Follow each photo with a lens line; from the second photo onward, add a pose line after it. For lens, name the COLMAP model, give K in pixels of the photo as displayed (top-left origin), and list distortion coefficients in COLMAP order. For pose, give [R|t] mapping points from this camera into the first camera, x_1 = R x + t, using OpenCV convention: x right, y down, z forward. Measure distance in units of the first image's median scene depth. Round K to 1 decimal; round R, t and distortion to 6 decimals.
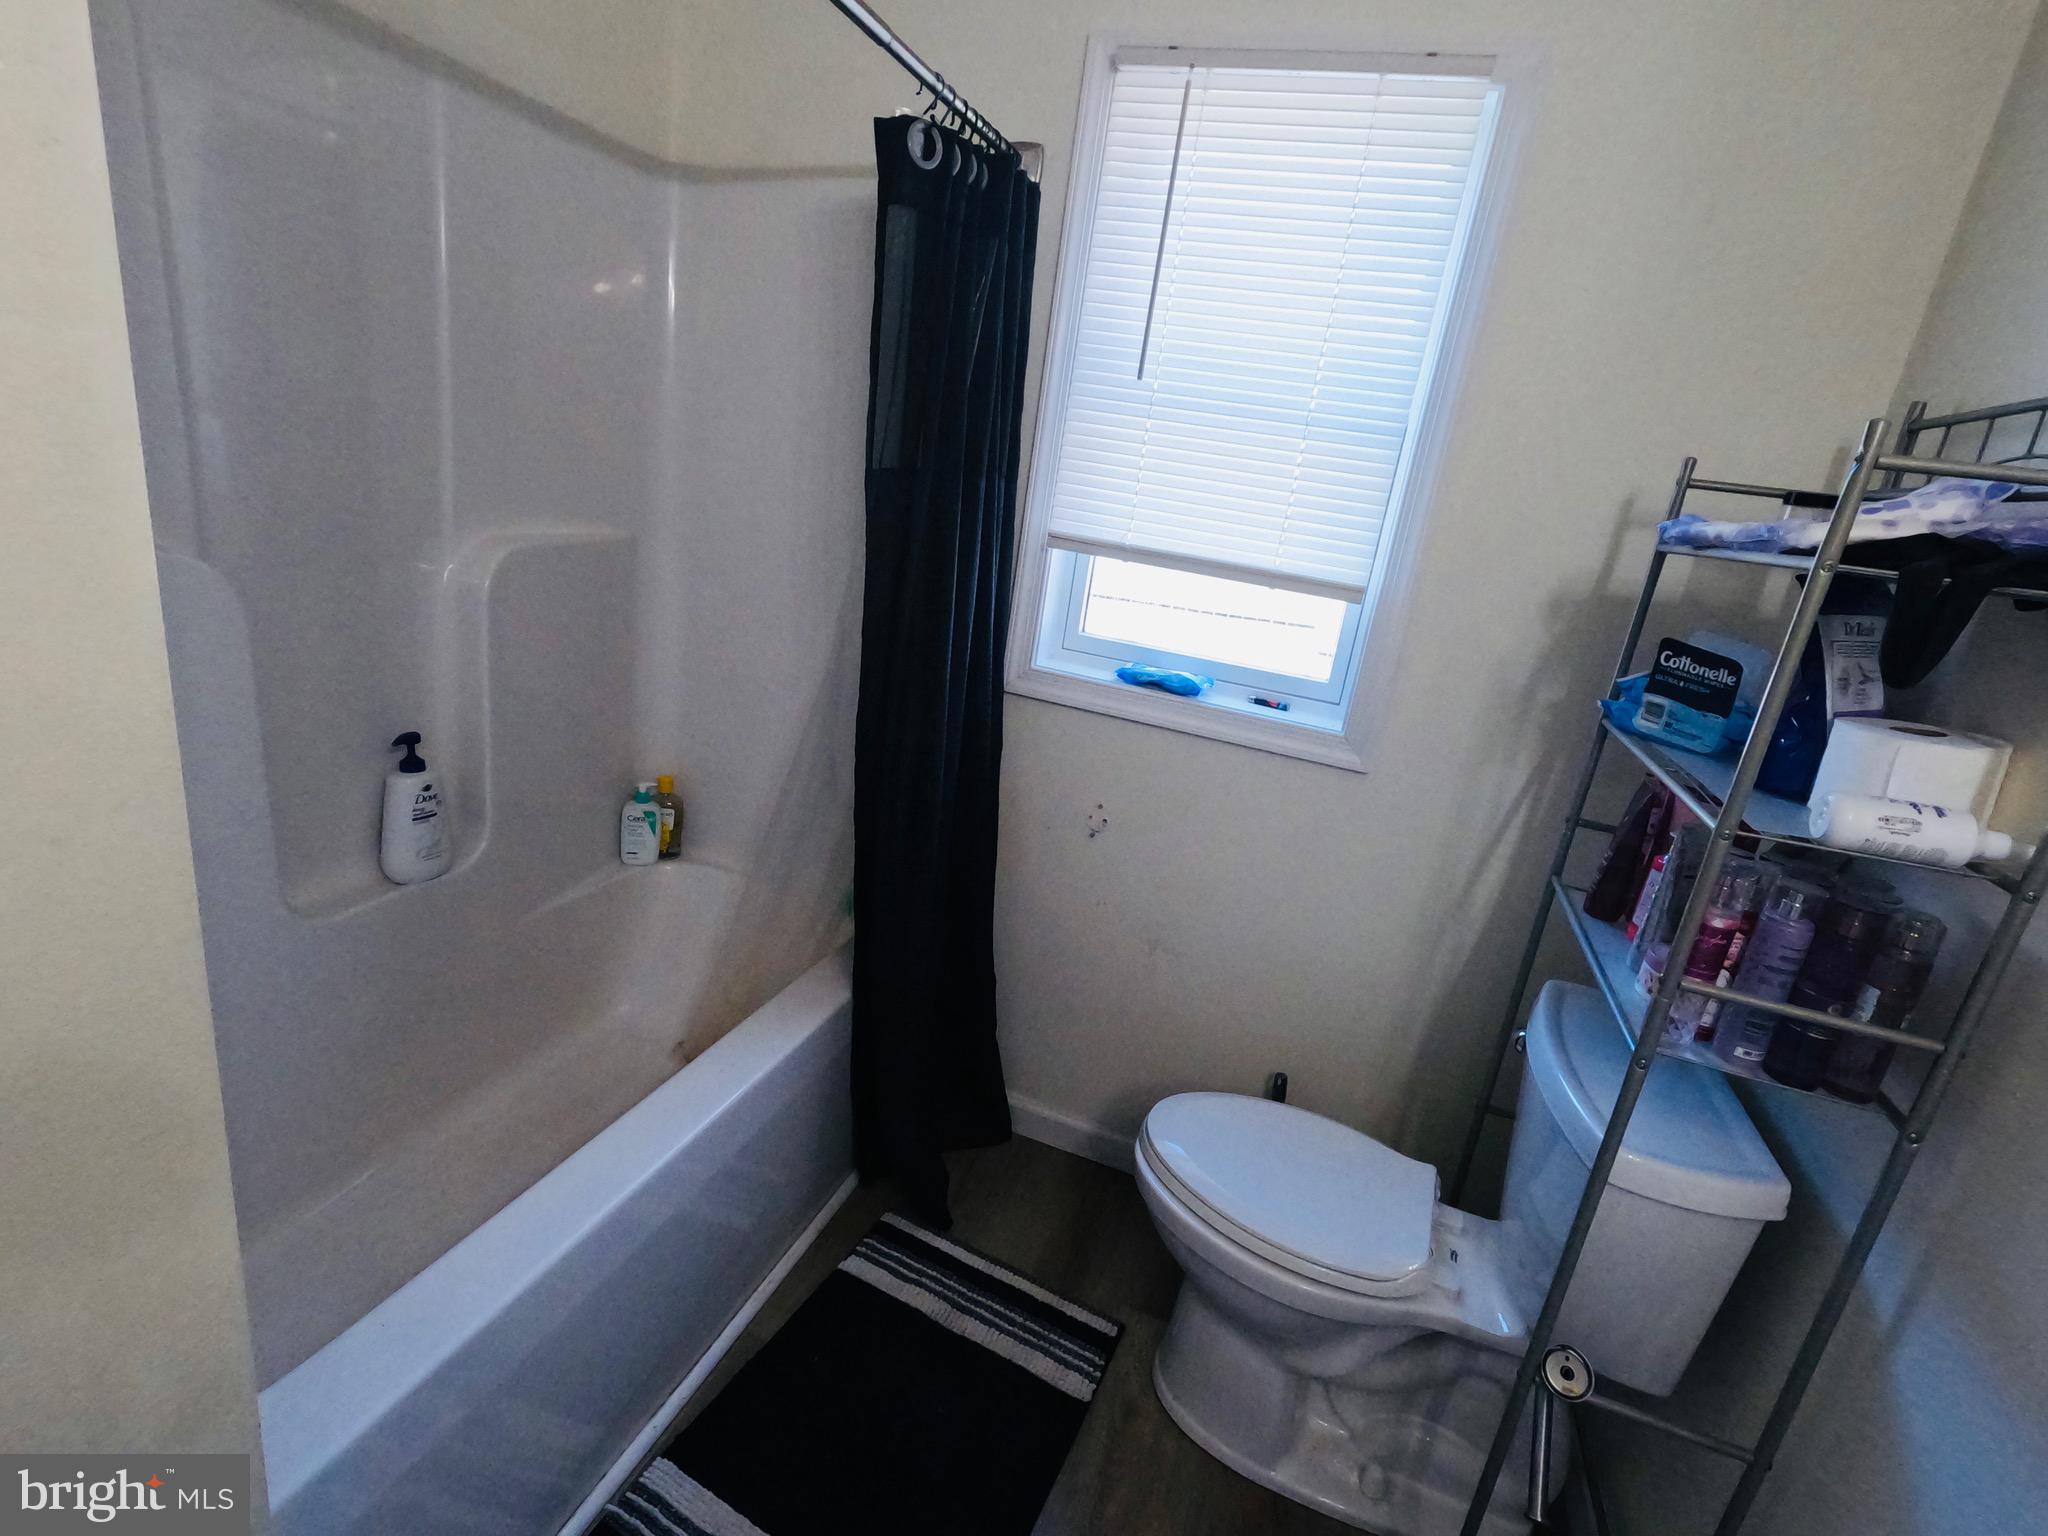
lens RADIAL K [[974.5, 0, 1021.4], [0, 974.5, 768.5], [0, 0, 1]] dist [-0.000230, -0.000194]
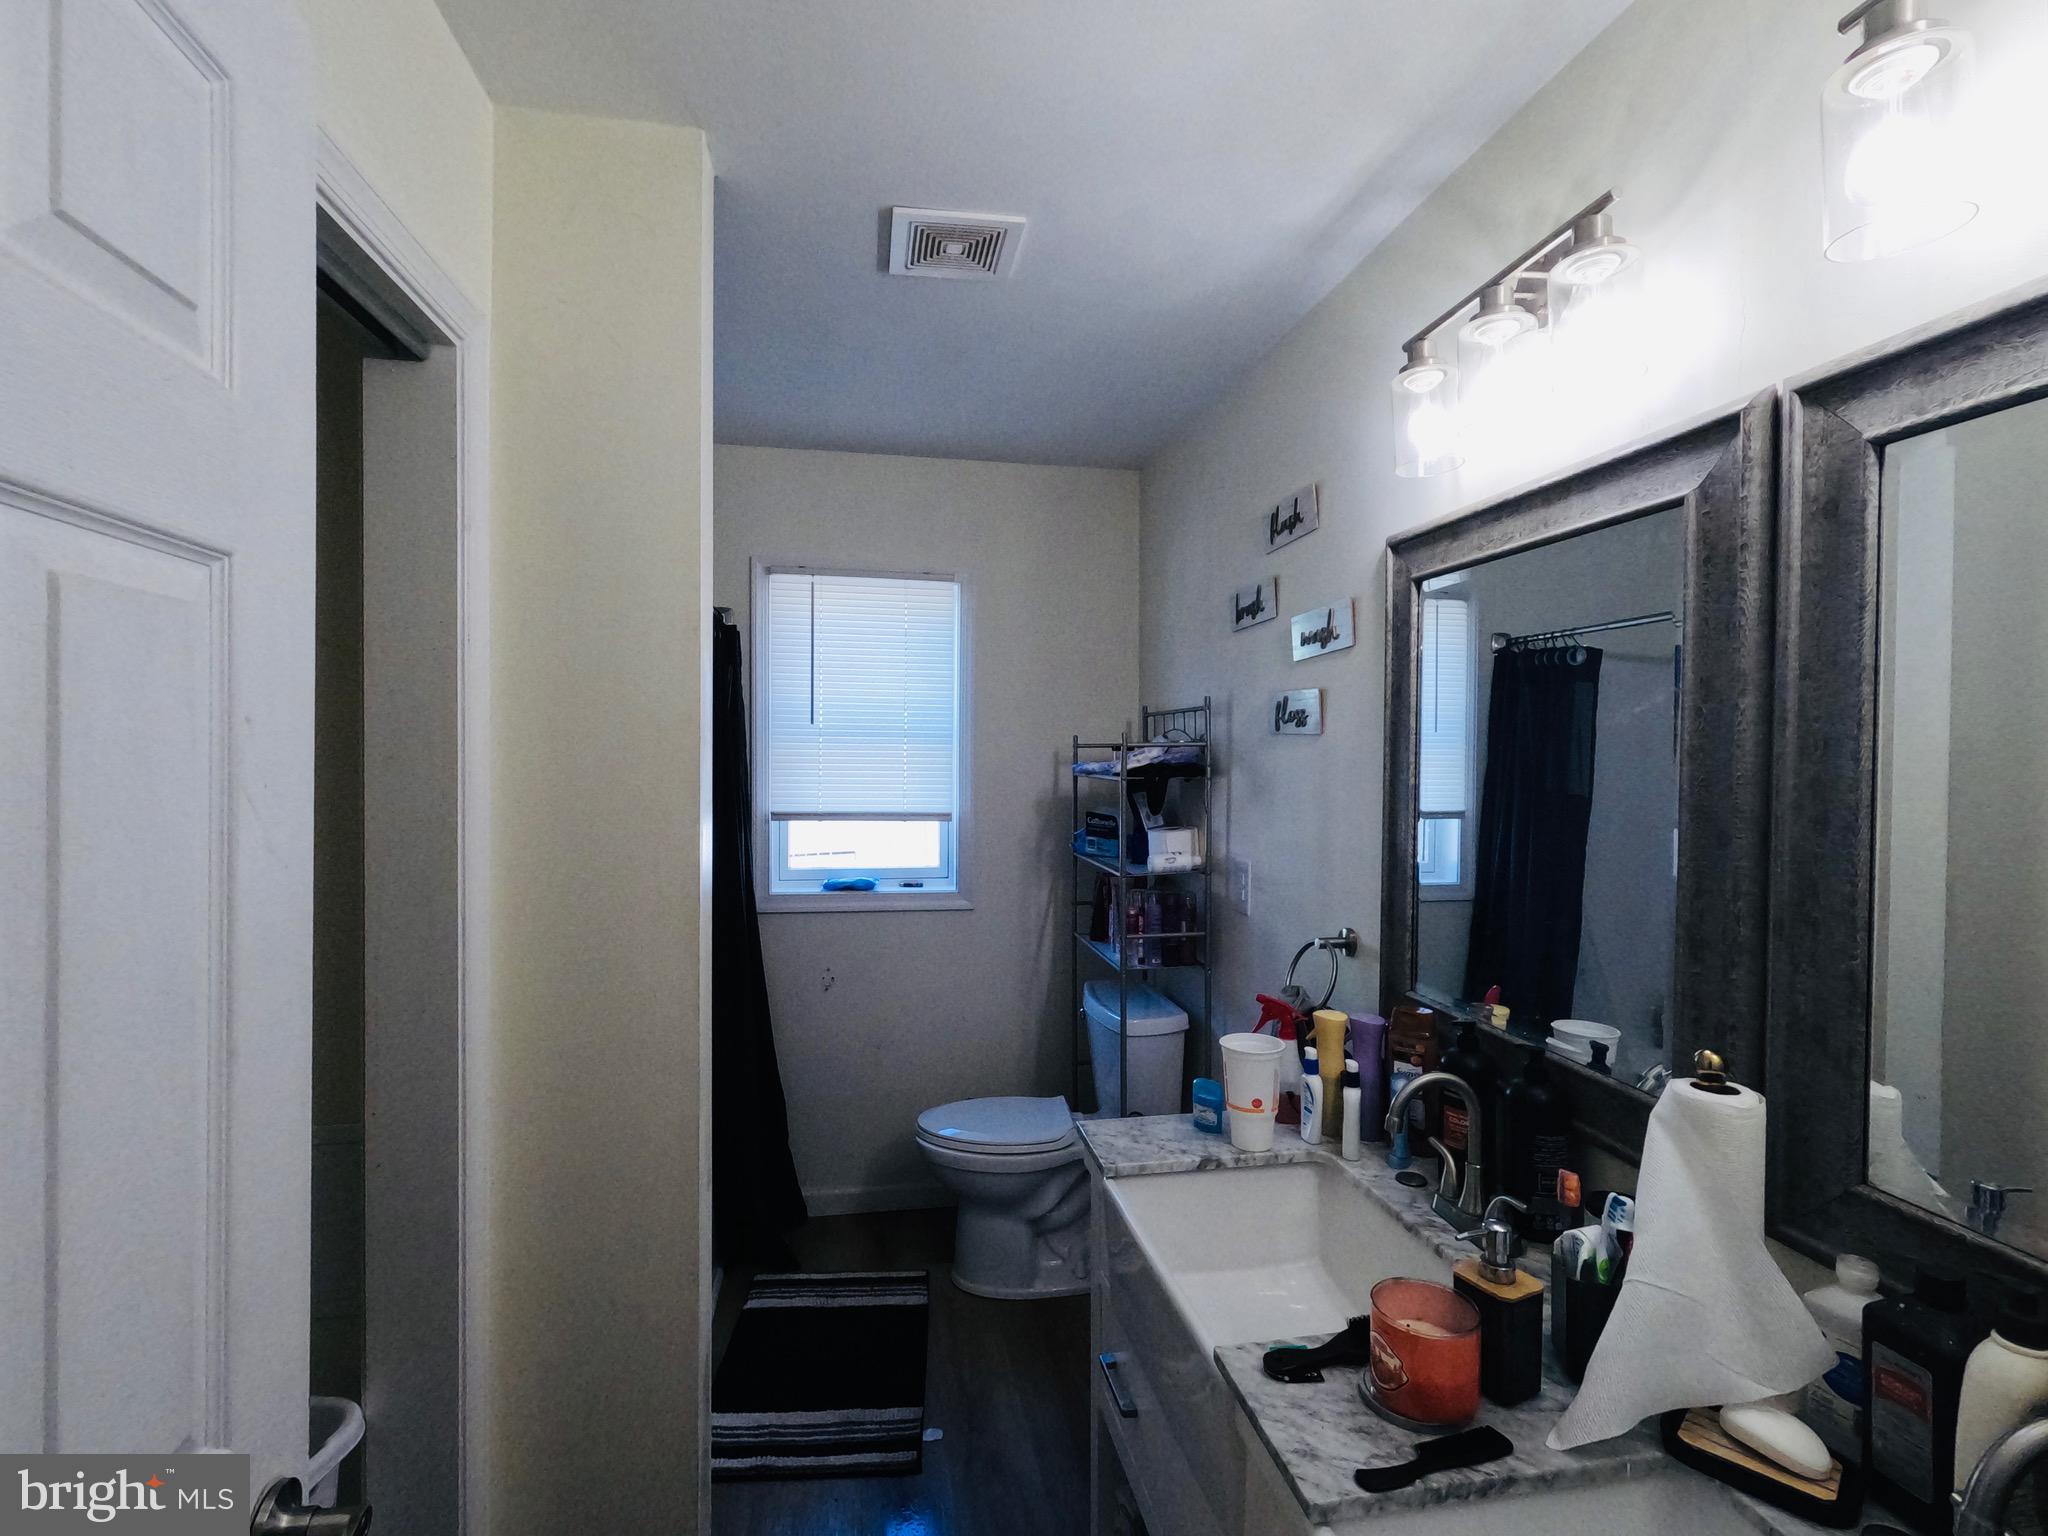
lens RADIAL K [[974.5, 0, 1021.4], [0, 974.5, 768.5], [0, 0, 1]] dist [-0.000230, -0.000194]
pose [[0.858477, -0.142441, 0.492674, -0.514489], [0.258110, 0.950124, -0.175054, 0.114872], [-0.443166, 0.277444, 0.852425, -0.801863]]
